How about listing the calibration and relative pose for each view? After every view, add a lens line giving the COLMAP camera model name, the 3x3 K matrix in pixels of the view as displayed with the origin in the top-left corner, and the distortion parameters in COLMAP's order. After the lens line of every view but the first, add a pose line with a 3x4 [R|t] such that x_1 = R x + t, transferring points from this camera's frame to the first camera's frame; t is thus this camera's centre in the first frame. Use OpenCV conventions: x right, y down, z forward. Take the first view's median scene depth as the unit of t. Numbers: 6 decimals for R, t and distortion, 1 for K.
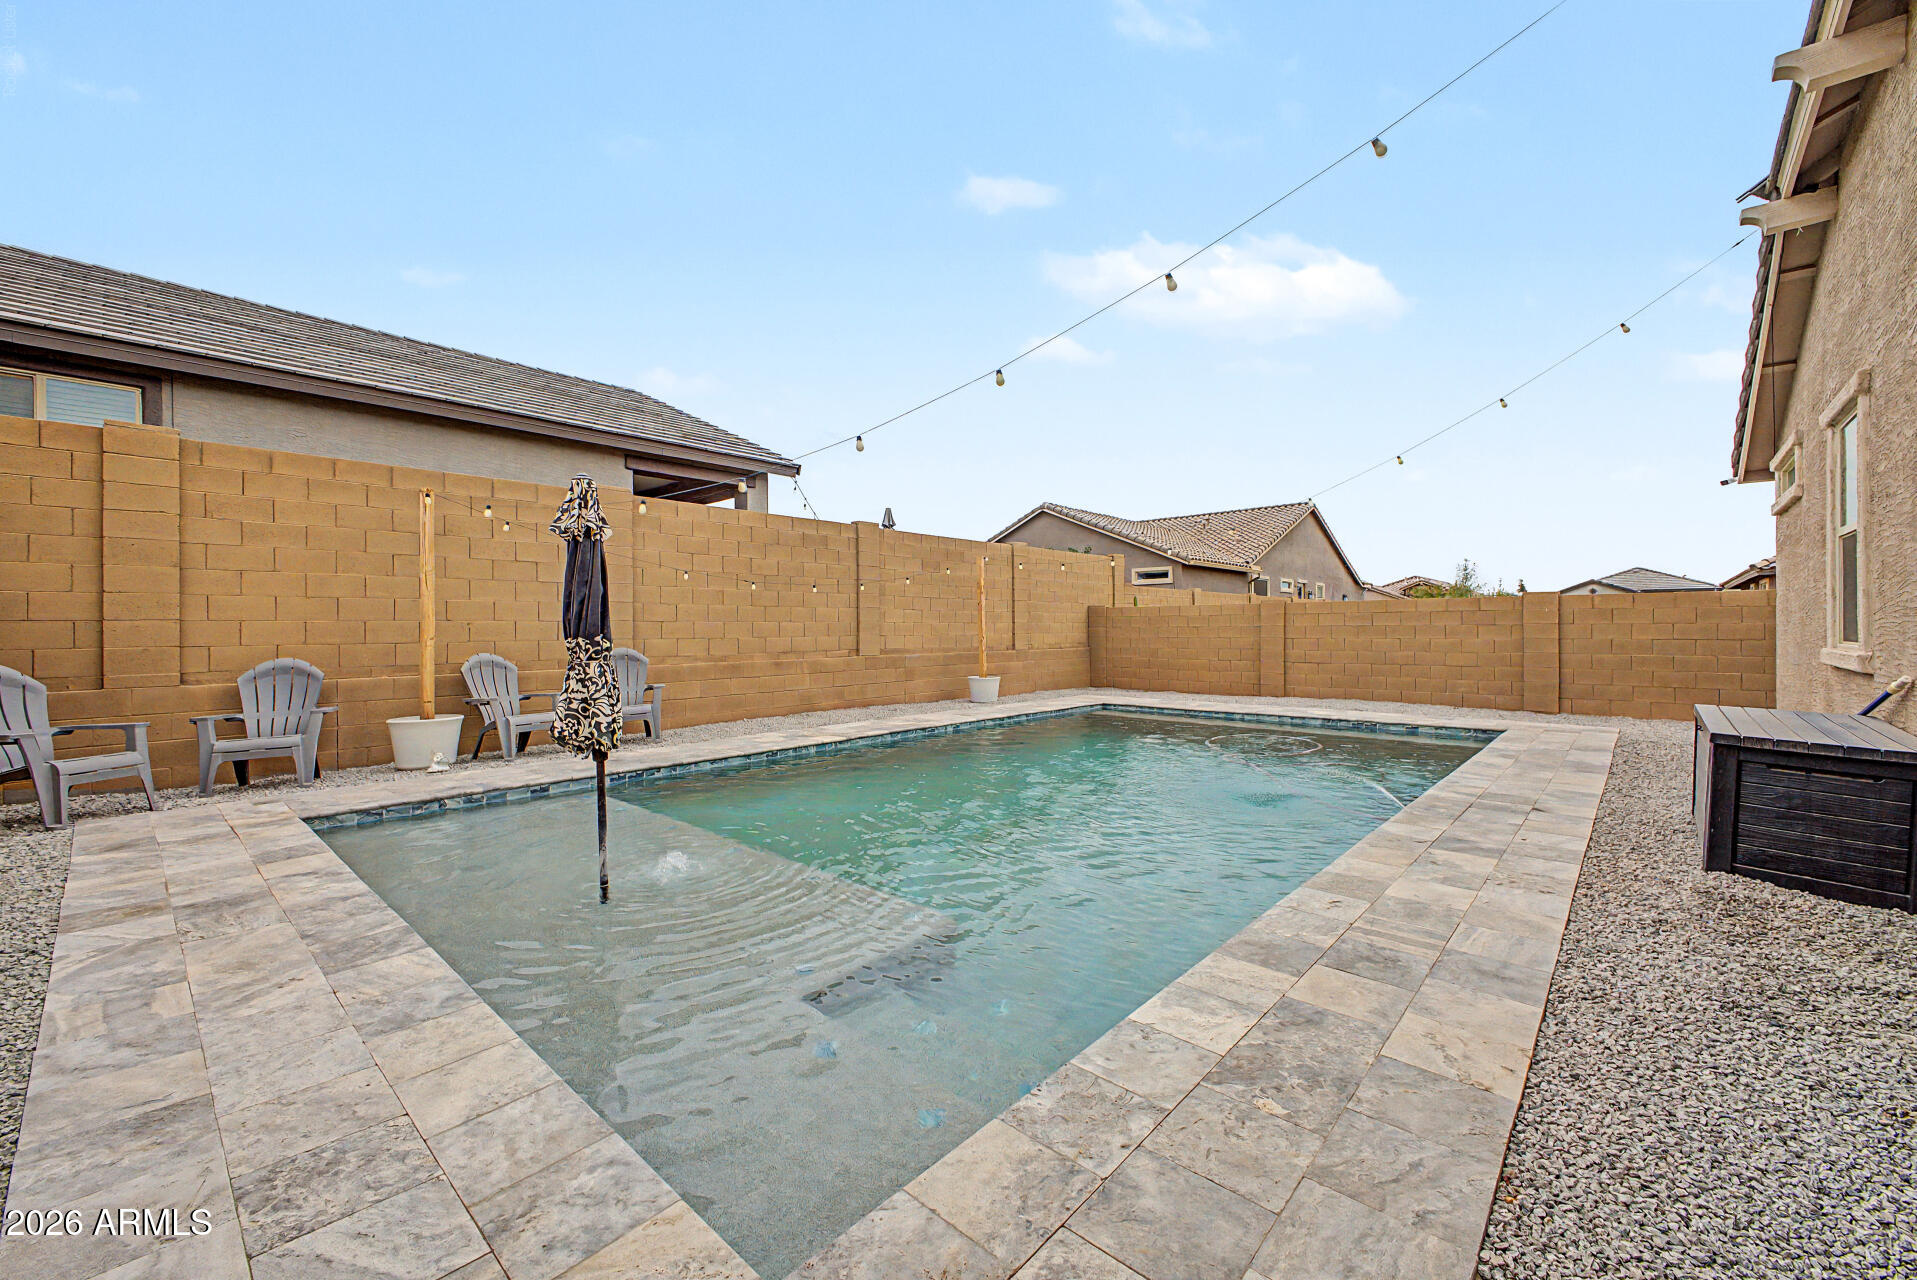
lens RADIAL K [[761.0, 0, 965.6], [0, 761.0, 636.8], [0, 0, 1]] dist [0.011984, -0.003429]
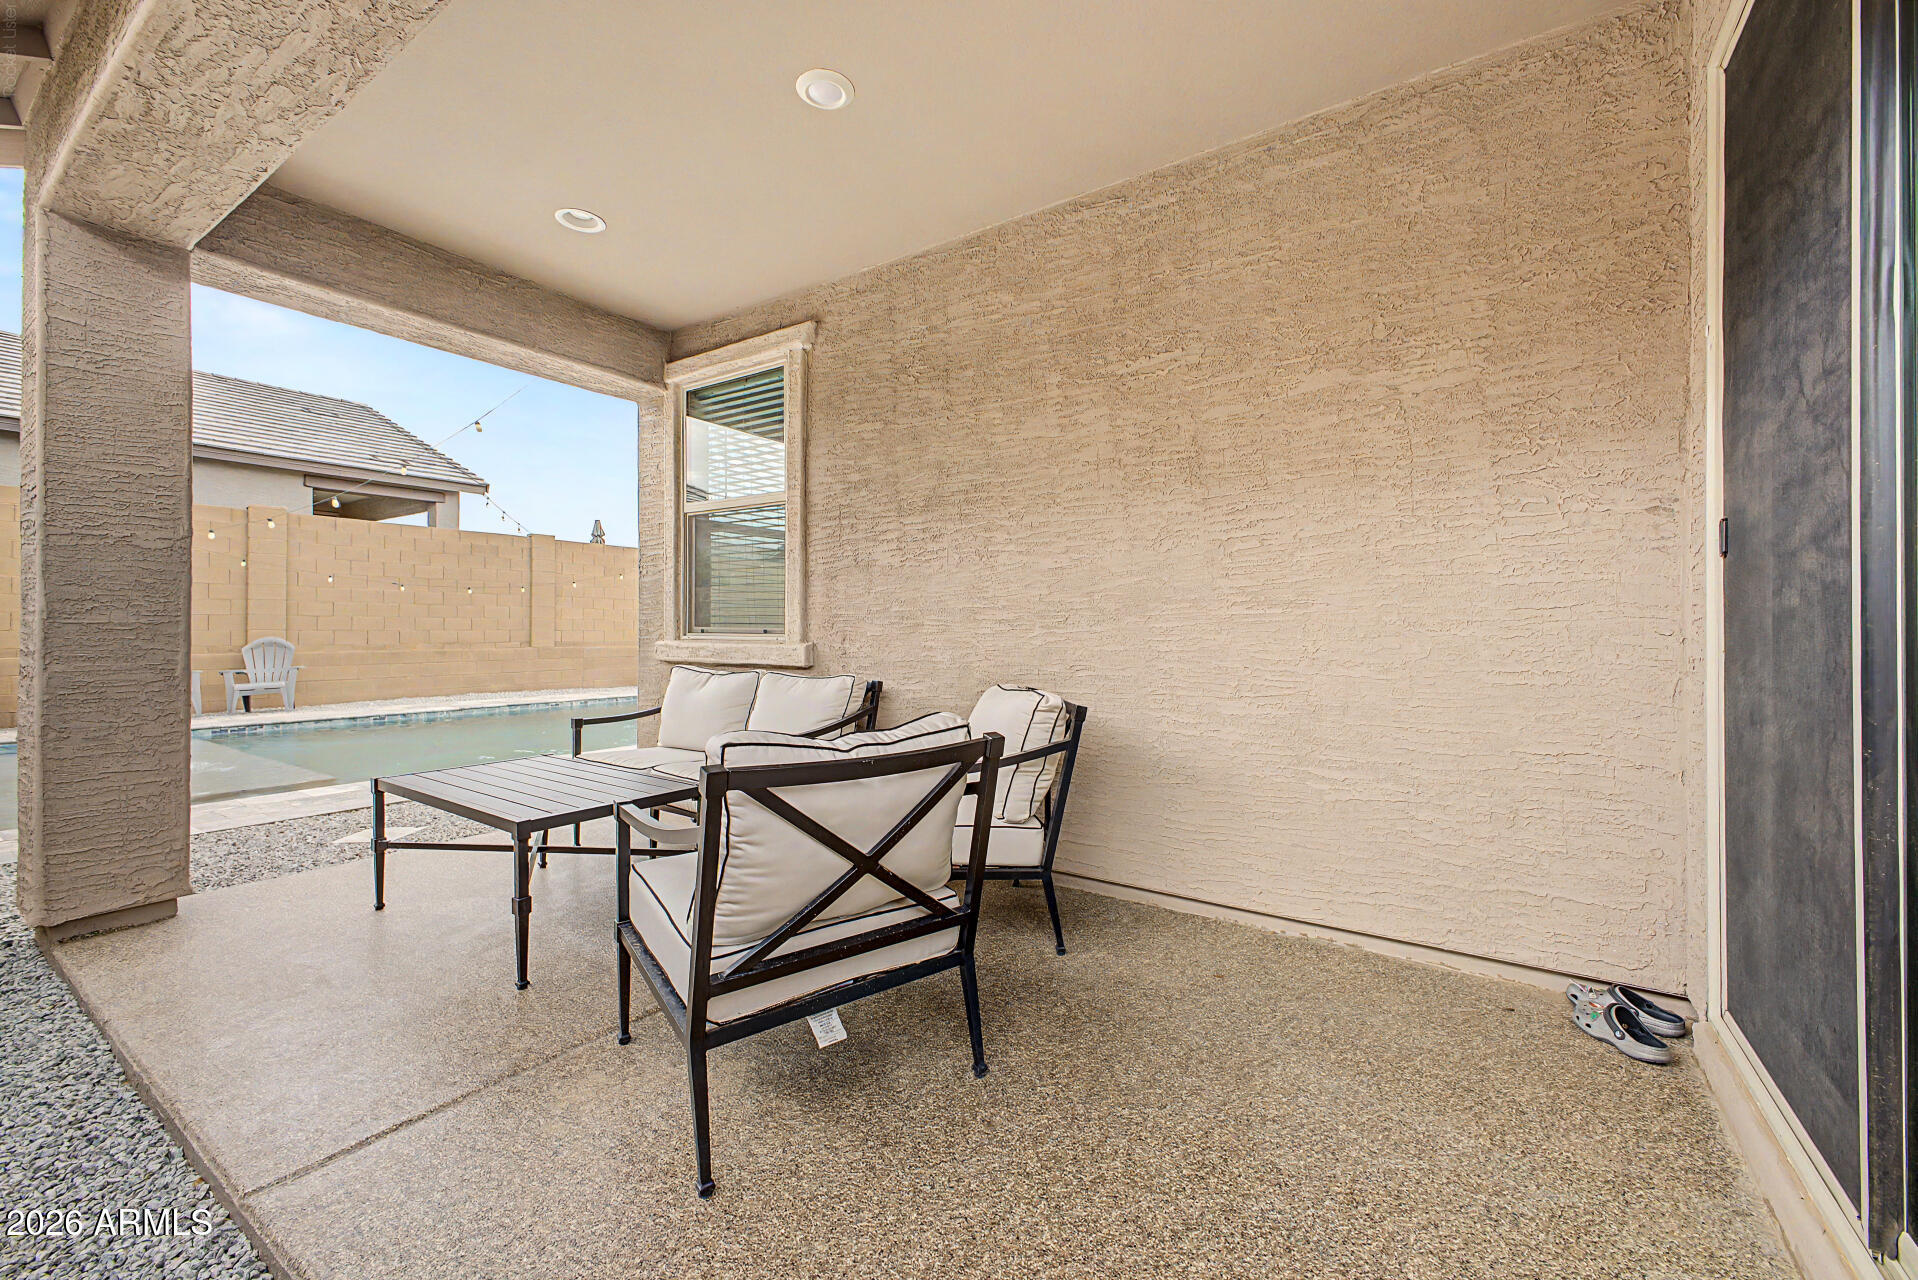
lens RADIAL K [[761.4, 0, 944.8], [0, 761.4, 634.3], [0, 0, 1]] dist [0.011984, -0.003429]
pose [[0.988170, 0.005020, 0.153282, 0.347738], [-0.004858, 0.999987, -0.001434, 0.003827], [-0.153287, 0.000672, 0.988181, -0.315252]]
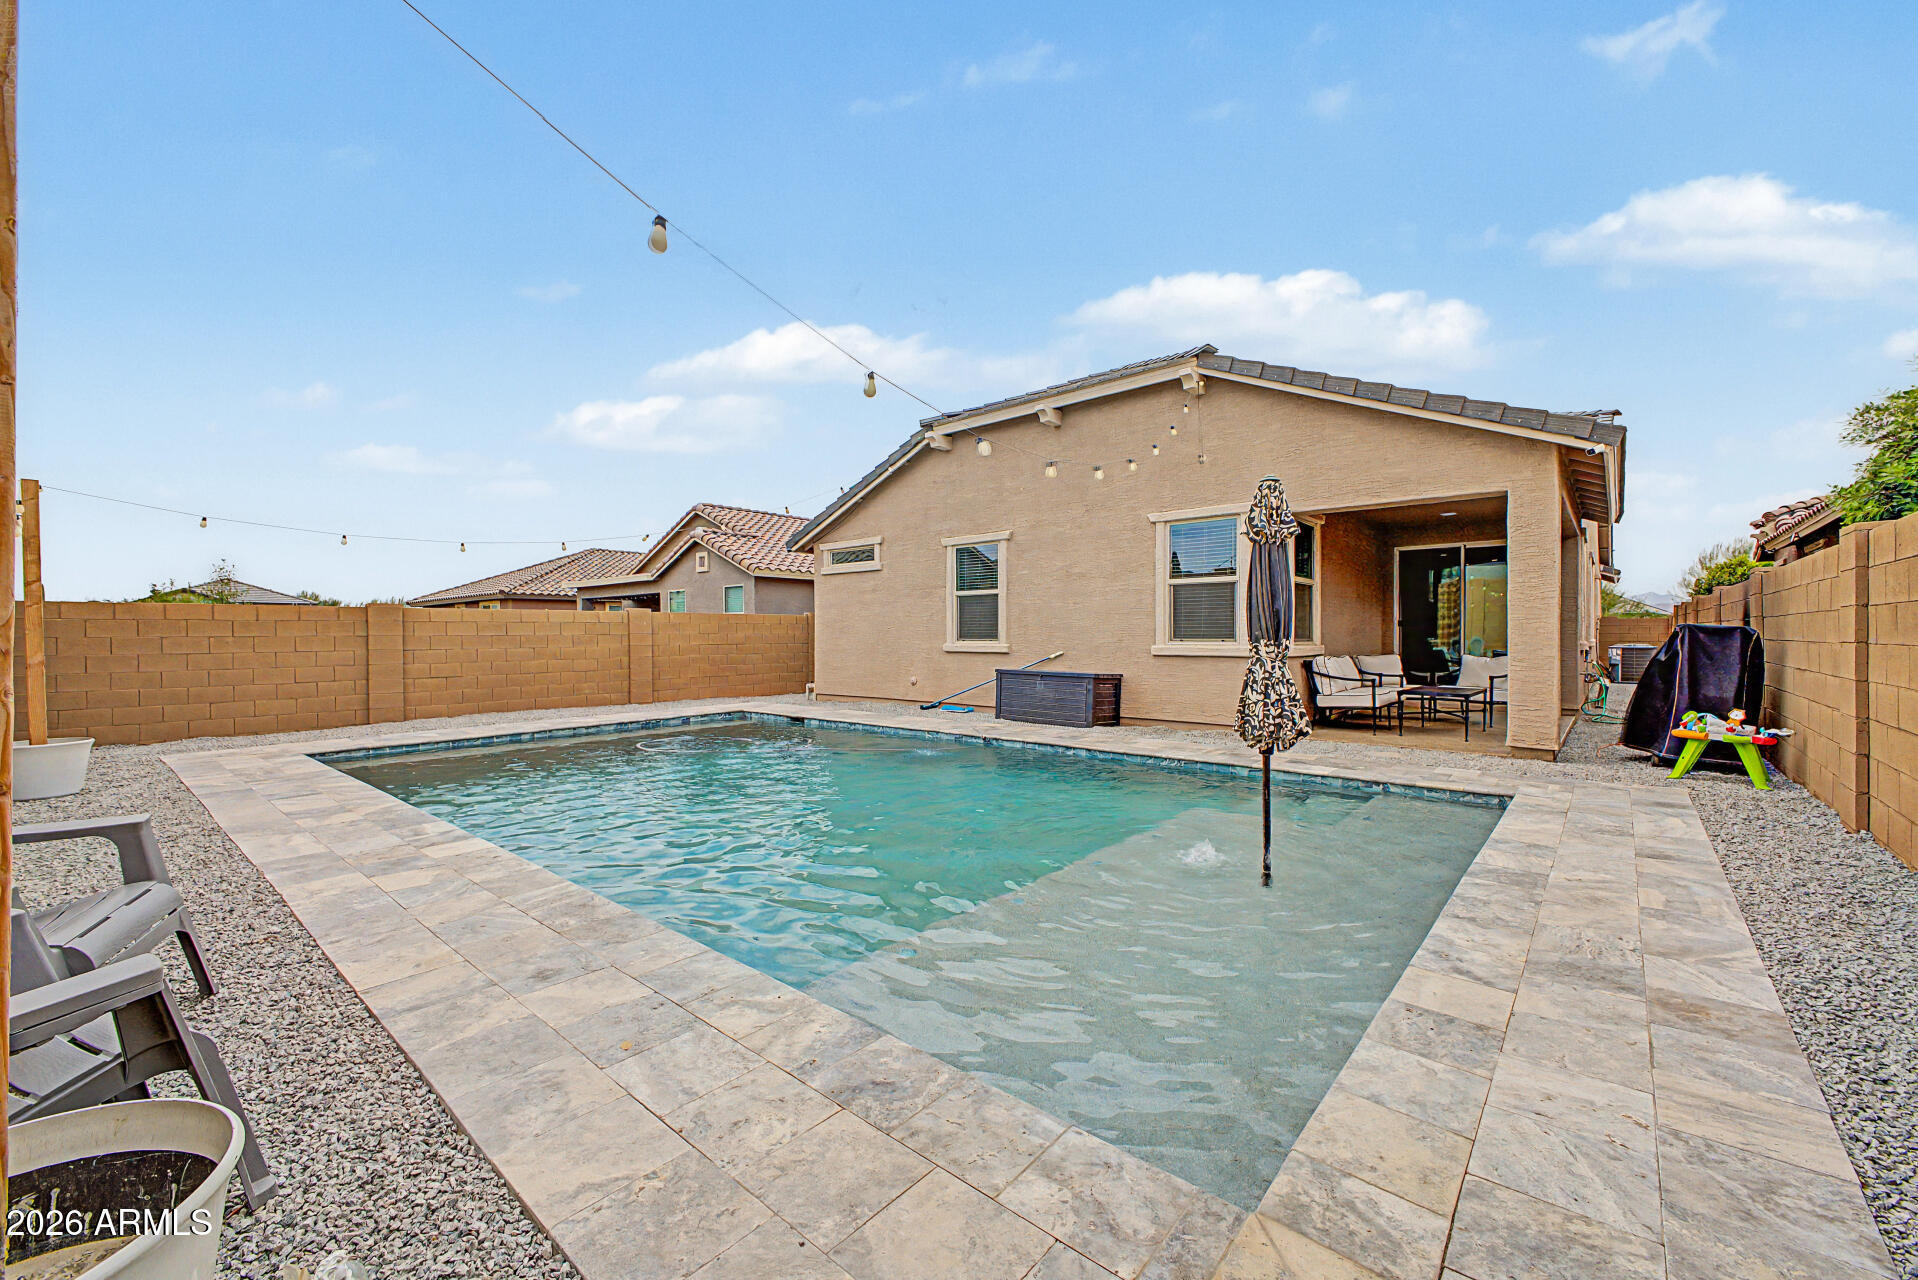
lens RADIAL K [[761.4, 0, 957.8], [0, 761.4, 649.3], [0, 0, 1]] dist [0.011984, -0.003429]
pose [[-0.022949, -0.008859, 0.999697, -0.836766], [0.011498, 0.999892, 0.009124, 0.002458], [-0.999670, 0.011704, -0.022845, 0.799387]]
